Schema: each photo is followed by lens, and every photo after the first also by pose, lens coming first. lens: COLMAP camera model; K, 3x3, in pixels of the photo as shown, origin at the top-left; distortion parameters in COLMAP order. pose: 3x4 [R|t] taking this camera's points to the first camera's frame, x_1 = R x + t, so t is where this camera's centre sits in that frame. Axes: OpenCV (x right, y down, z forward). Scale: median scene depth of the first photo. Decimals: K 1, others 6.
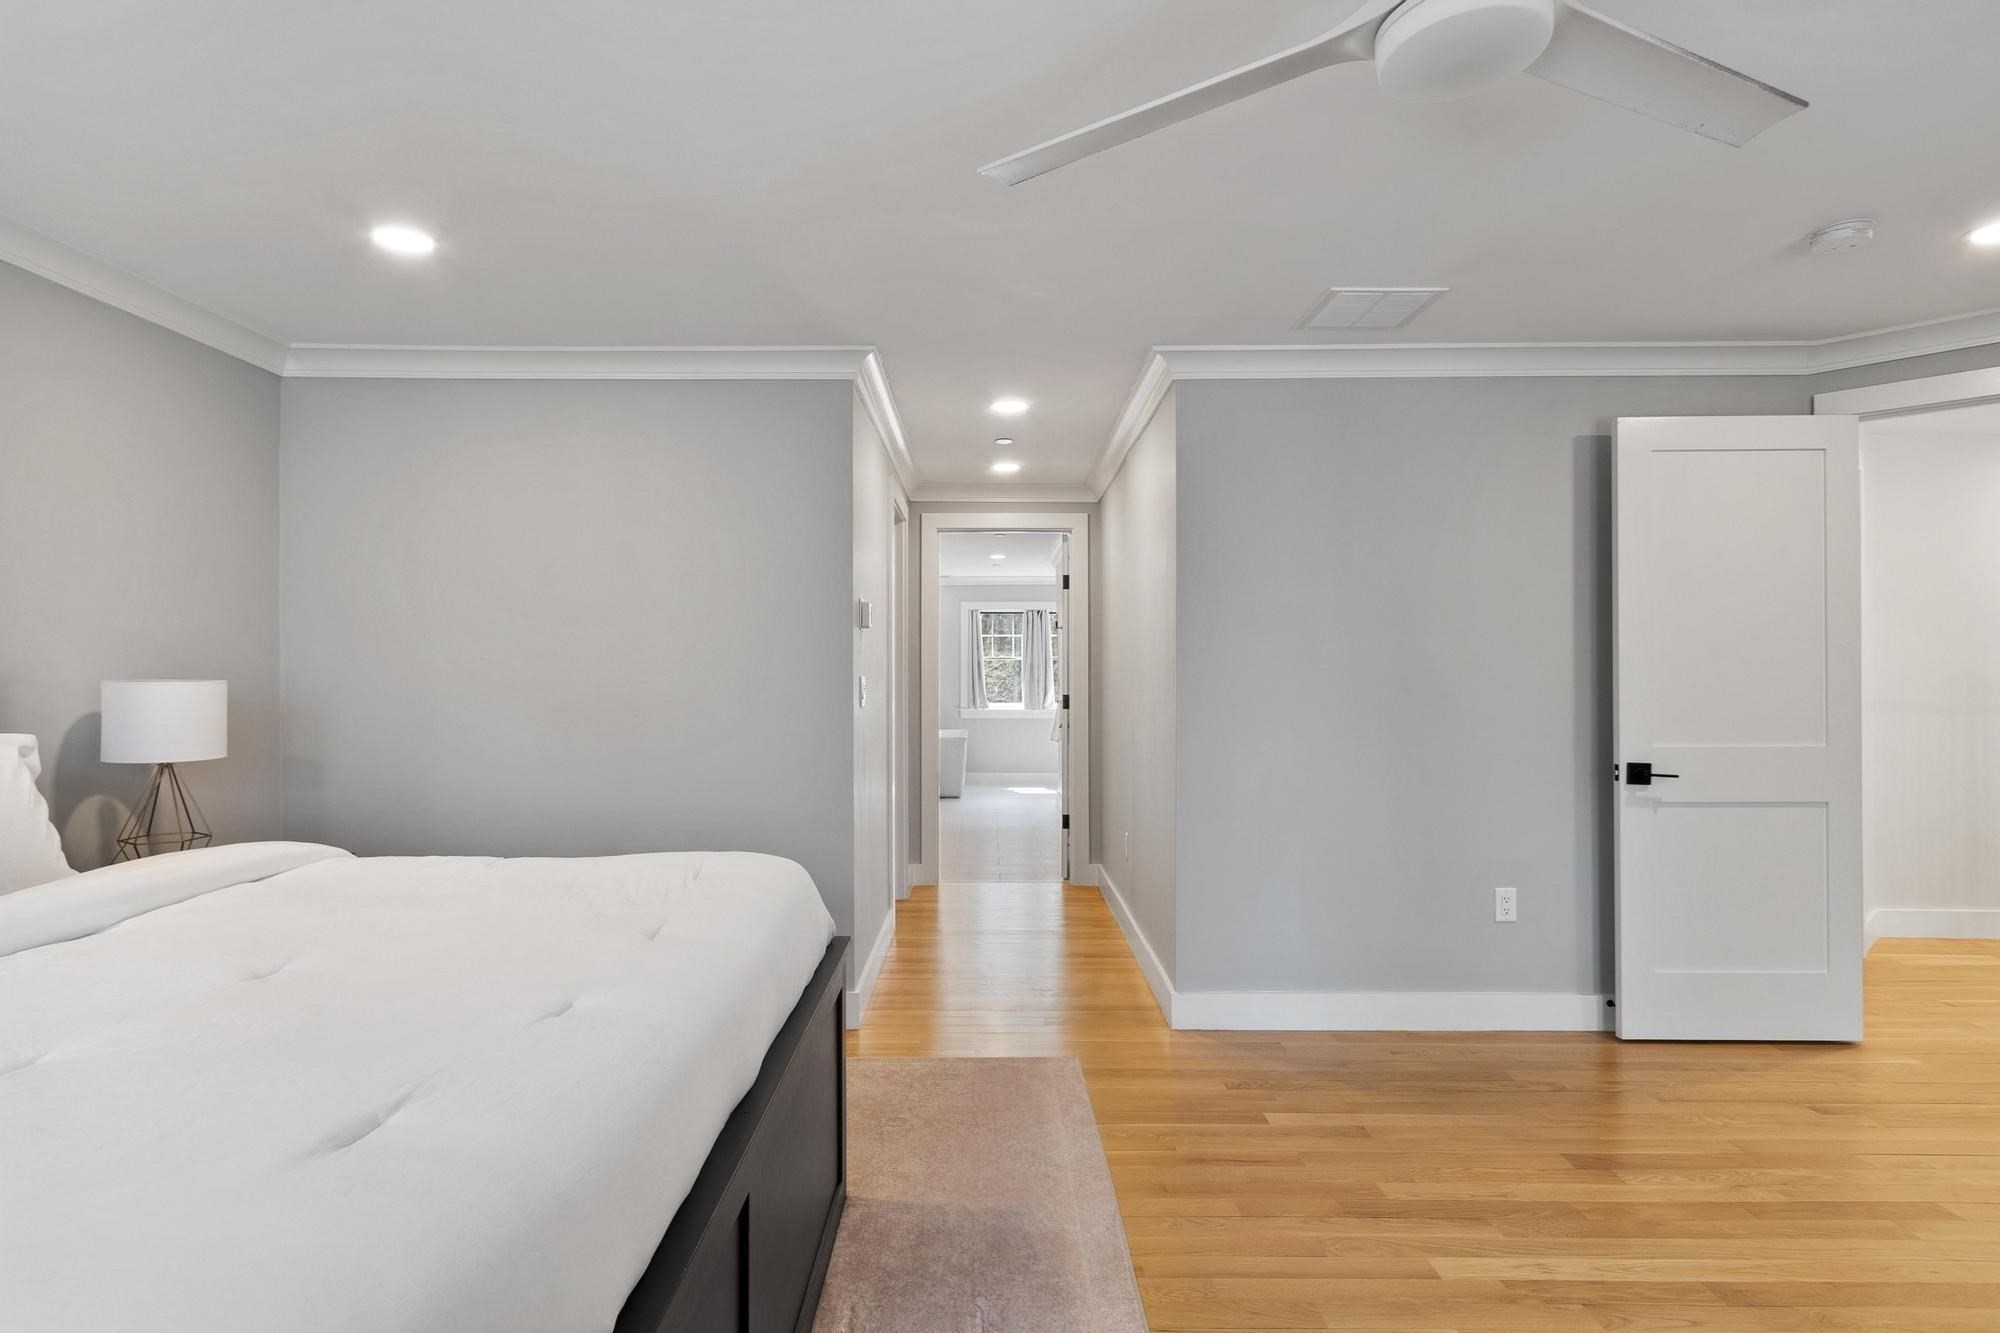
lens RADIAL K [[1043.9, 0, 1000.0], [0, 1043.9, 666.5], [0, 0, 1]] dist [0.001777, -0.000003]
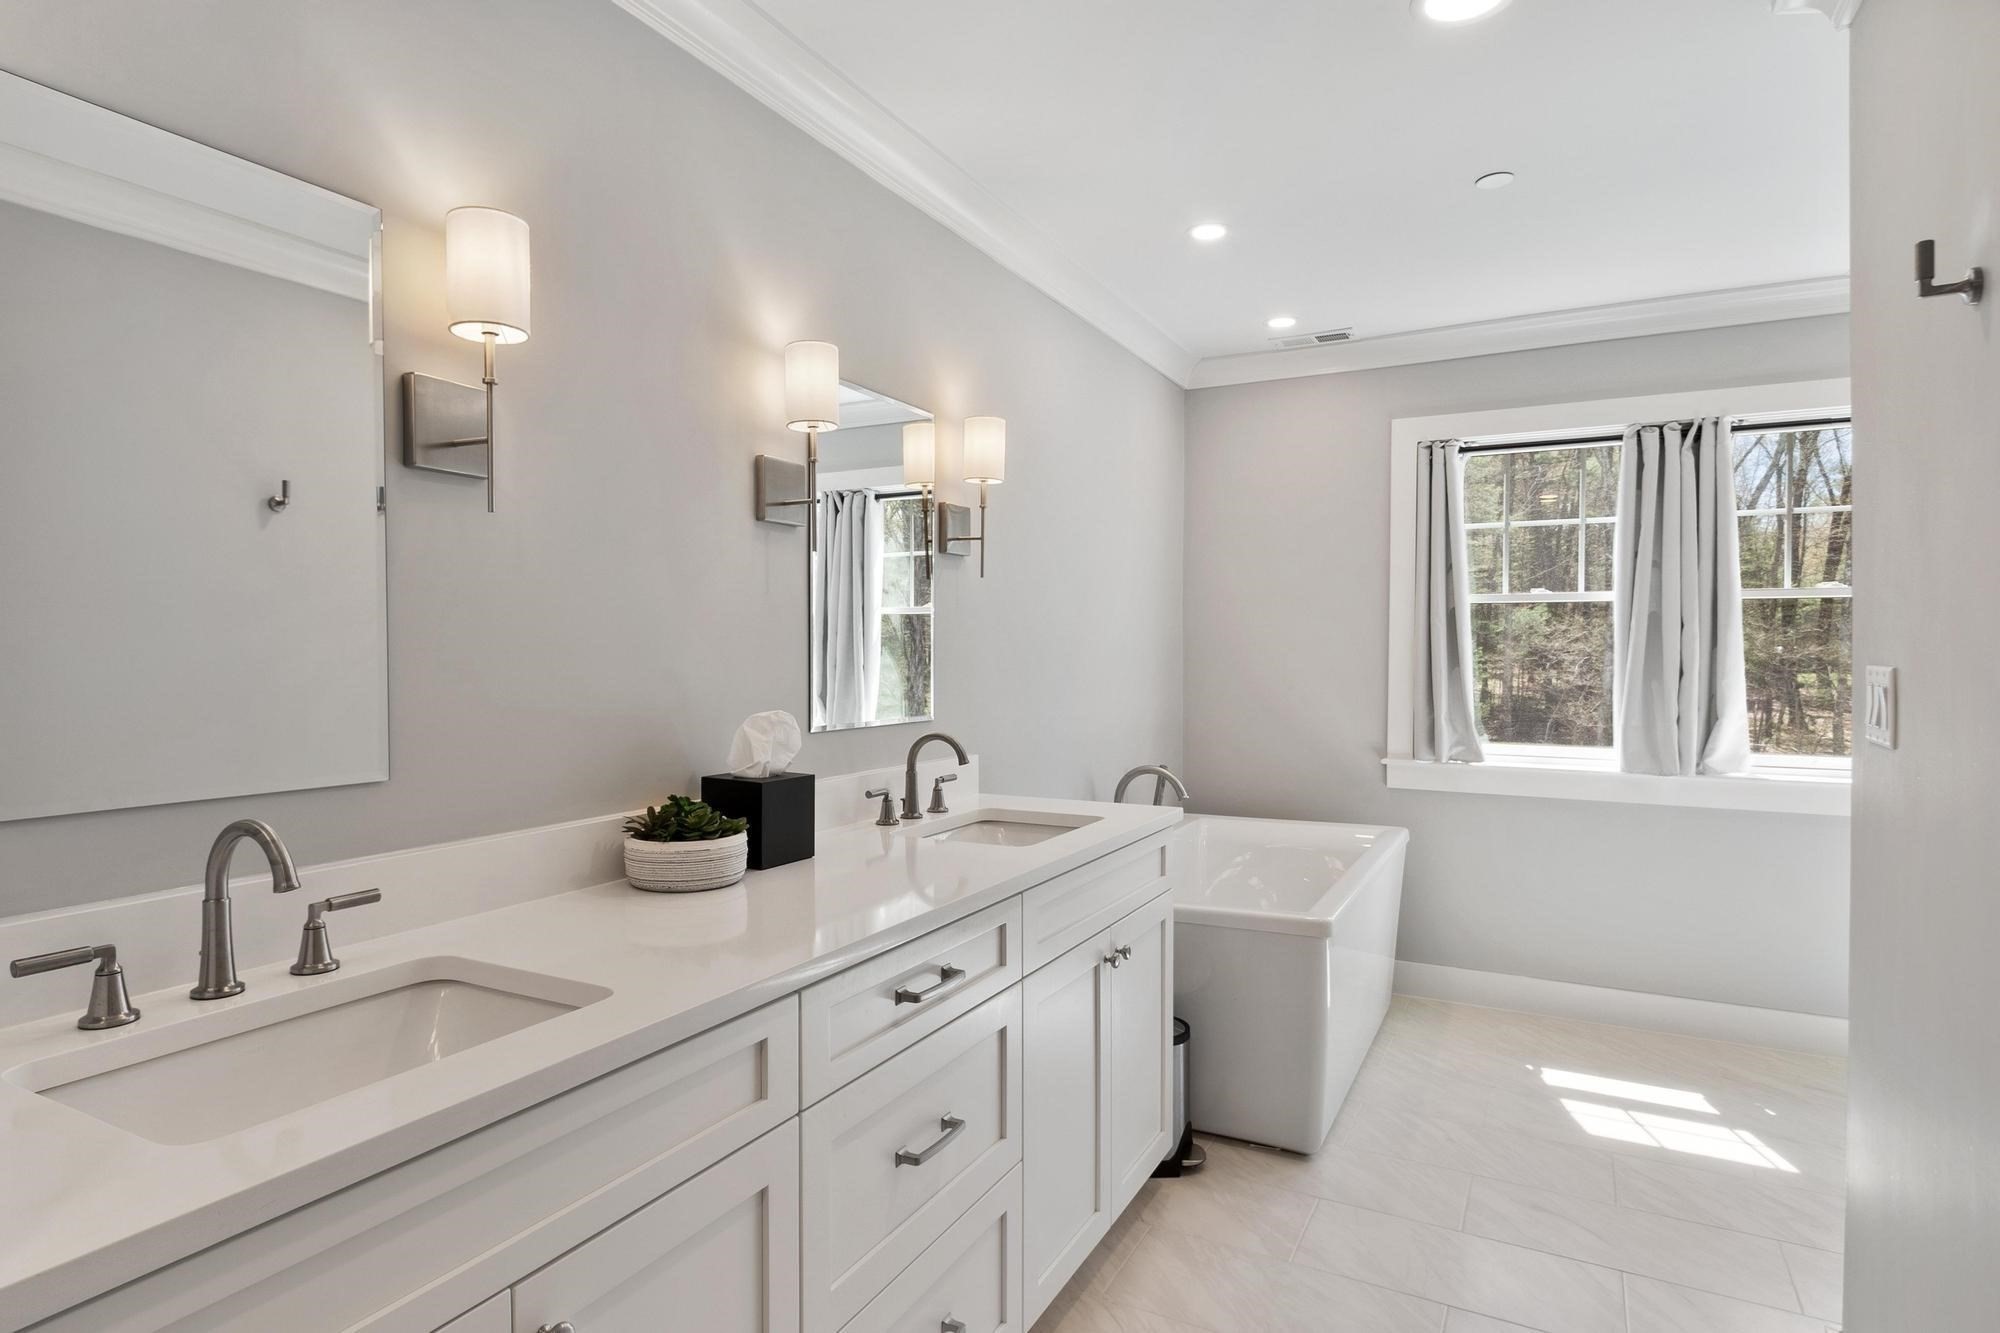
lens RADIAL K [[1085.1, 0, 1000.0], [0, 1085.1, 666.5], [0, 0, 1]] dist [0.039867, 0.000177]
pose [[0.880876, 0.011940, -0.473196, 0.015493], [0.000084, 0.999678, 0.025381, 0.004257], [0.473346, -0.022397, 0.880592, 0.652068]]
